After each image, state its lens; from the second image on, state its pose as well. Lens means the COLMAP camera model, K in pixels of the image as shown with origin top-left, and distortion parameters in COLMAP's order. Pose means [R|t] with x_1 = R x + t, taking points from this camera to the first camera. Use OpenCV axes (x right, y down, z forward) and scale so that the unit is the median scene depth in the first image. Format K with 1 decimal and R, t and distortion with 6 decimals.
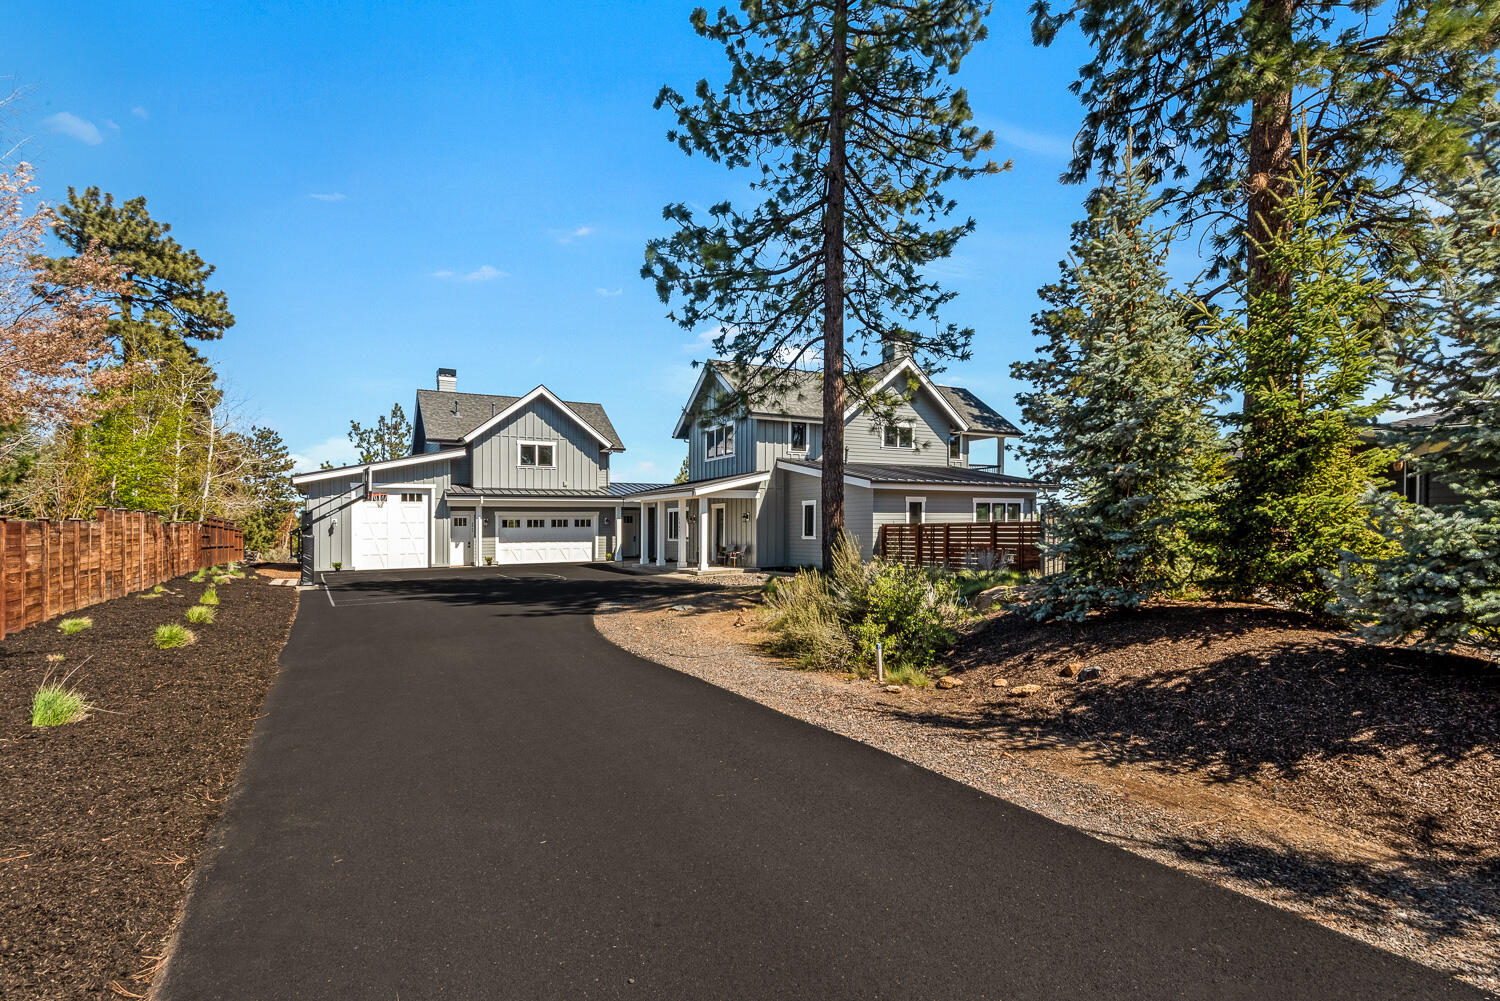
lens RADIAL K [[692.5, 0, 743.2], [0, 692.5, 493.0], [0, 0, 1]] dist [0.010217, -0.007391]
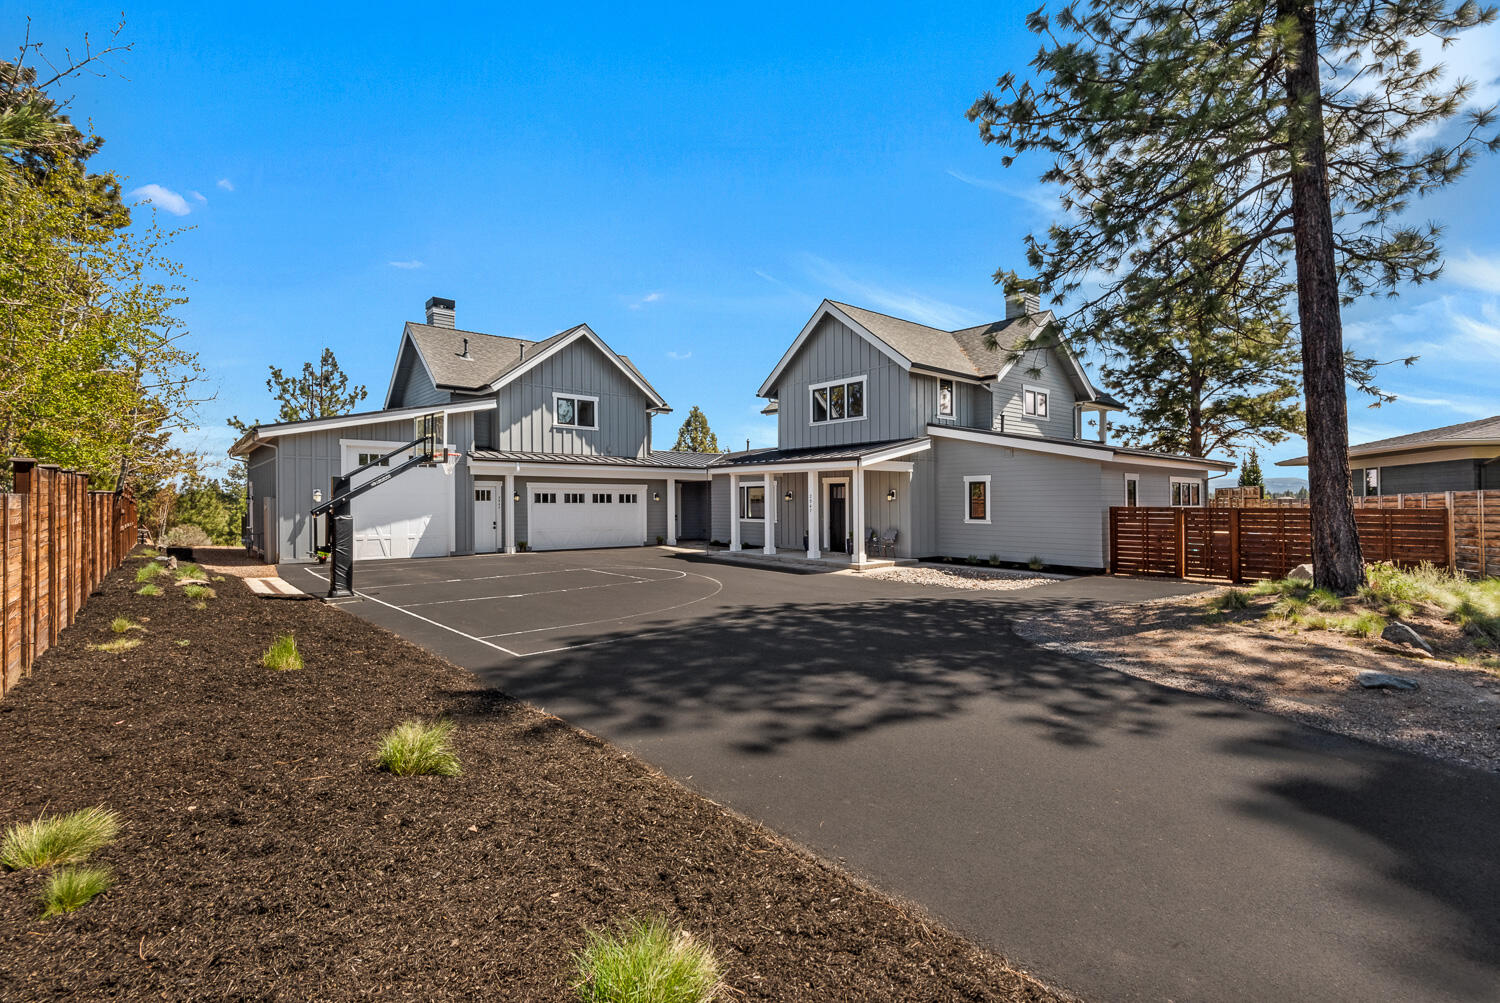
lens RADIAL K [[692.5, 0, 754.9], [0, 692.5, 490.5], [0, 0, 1]] dist [0.010217, -0.007391]
pose [[0.988306, 0.013974, 0.151842, -0.217550], [-0.019035, 0.999309, 0.031930, 0.005774], [-0.151291, -0.034447, 0.987889, 0.190718]]
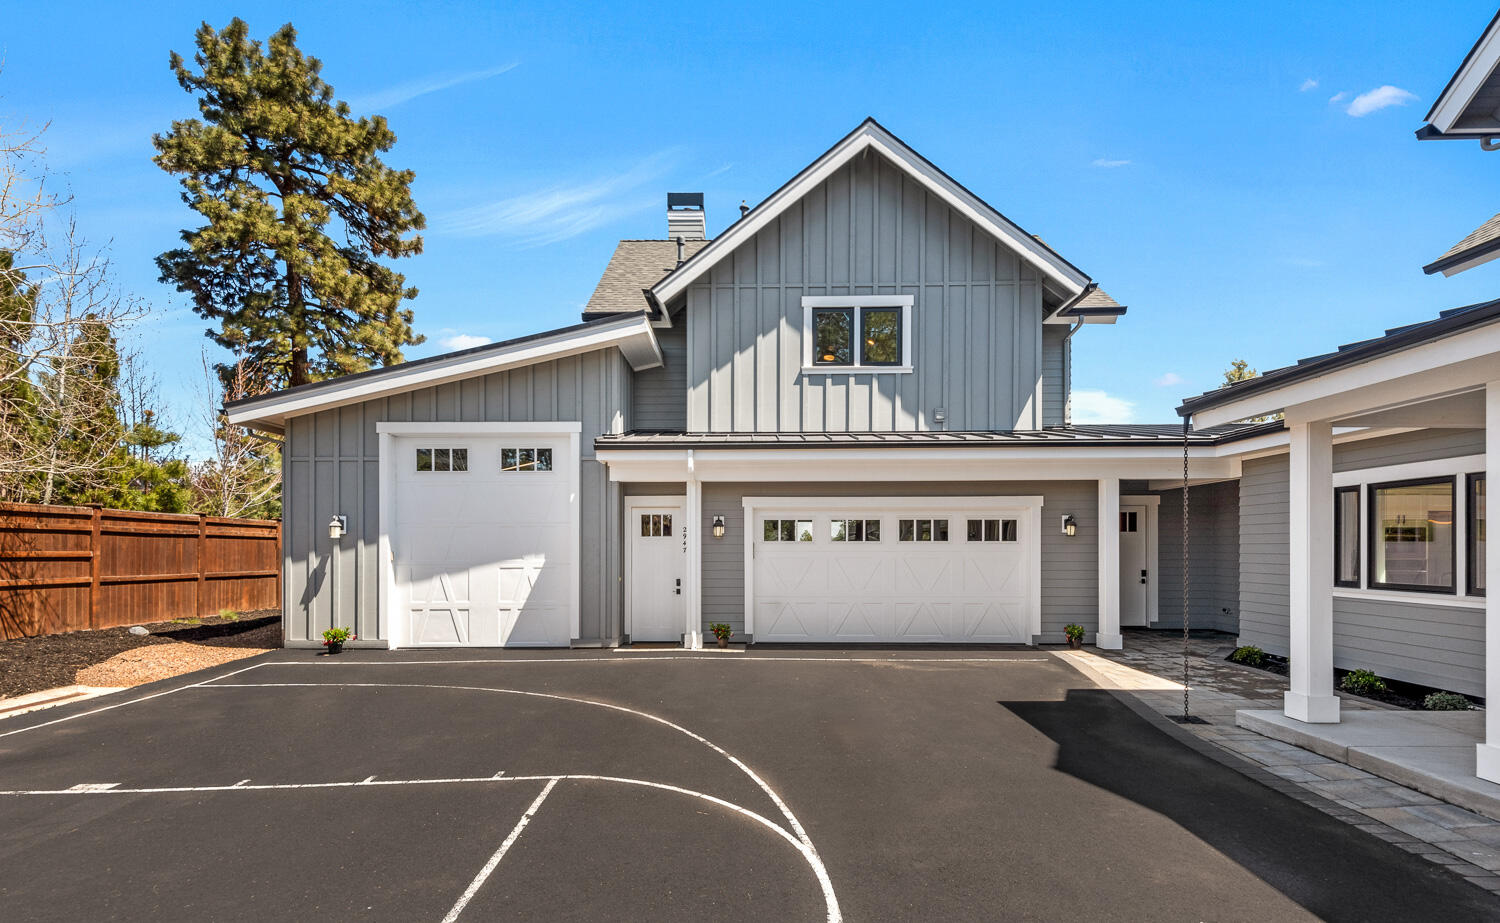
lens RADIAL K [[752.2, 0, 721.4], [0, 752.2, 550.9], [0, 0, 1]] dist [0.014069, -0.000150]
pose [[0.842064, 0.015174, -0.539164, -0.150853], [0.019989, 0.998040, 0.059307, 0.030511], [0.539007, -0.060717, 0.840110, 0.644847]]
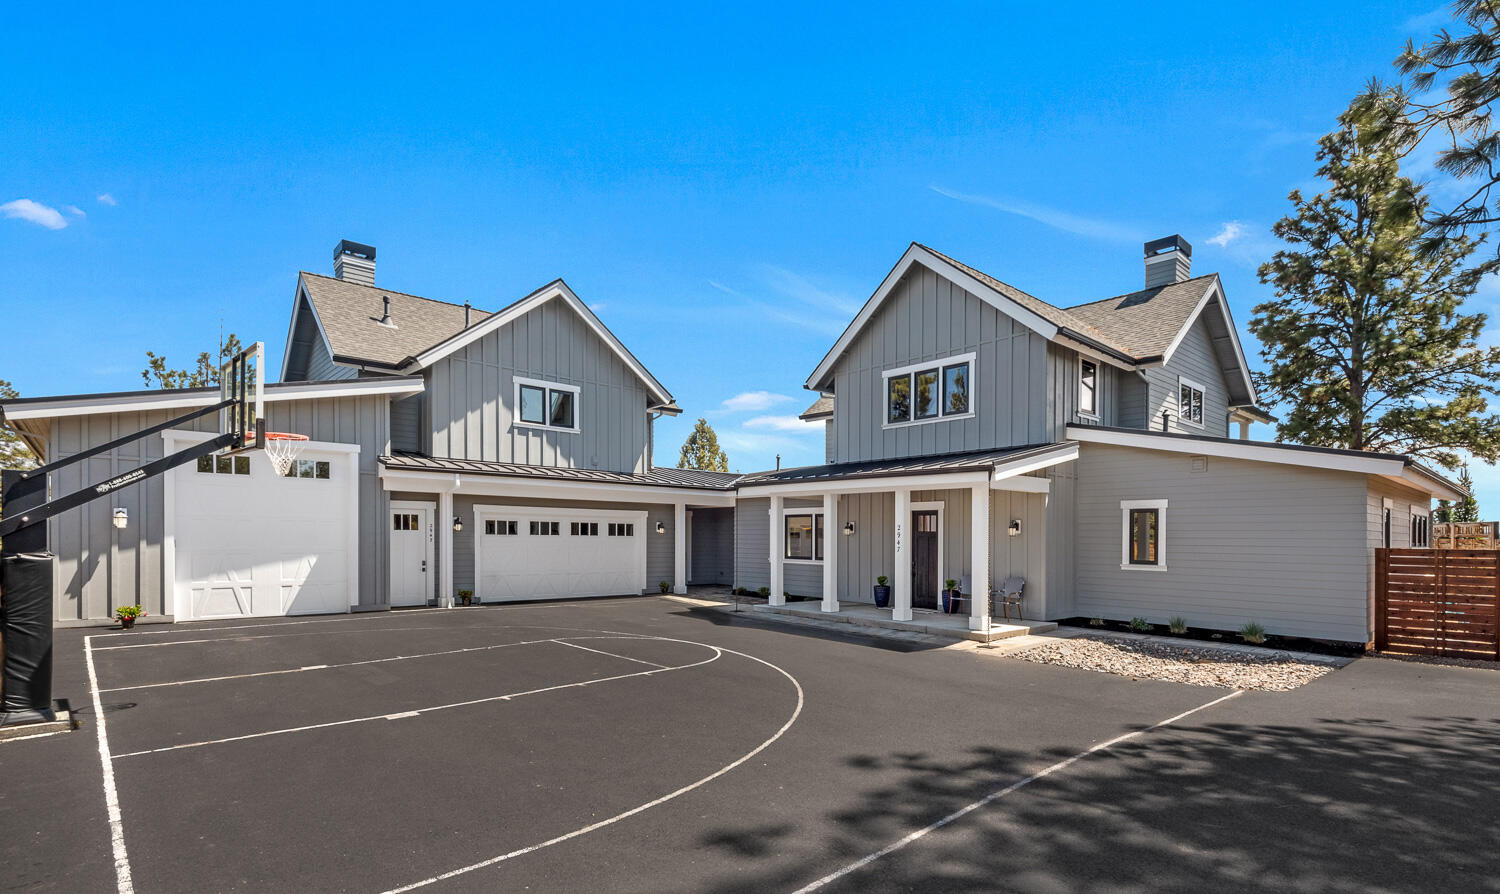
lens RADIAL K [[734.2, 0, 796.5], [0, 734.2, 536.5], [0, 0, 1]] dist [0.008420, -0.001208]
pose [[0.977100, 0.021535, 0.211687, -0.227518], [-0.031913, 0.998444, 0.045734, 0.016927], [-0.210372, -0.051442, 0.976267, 0.380823]]
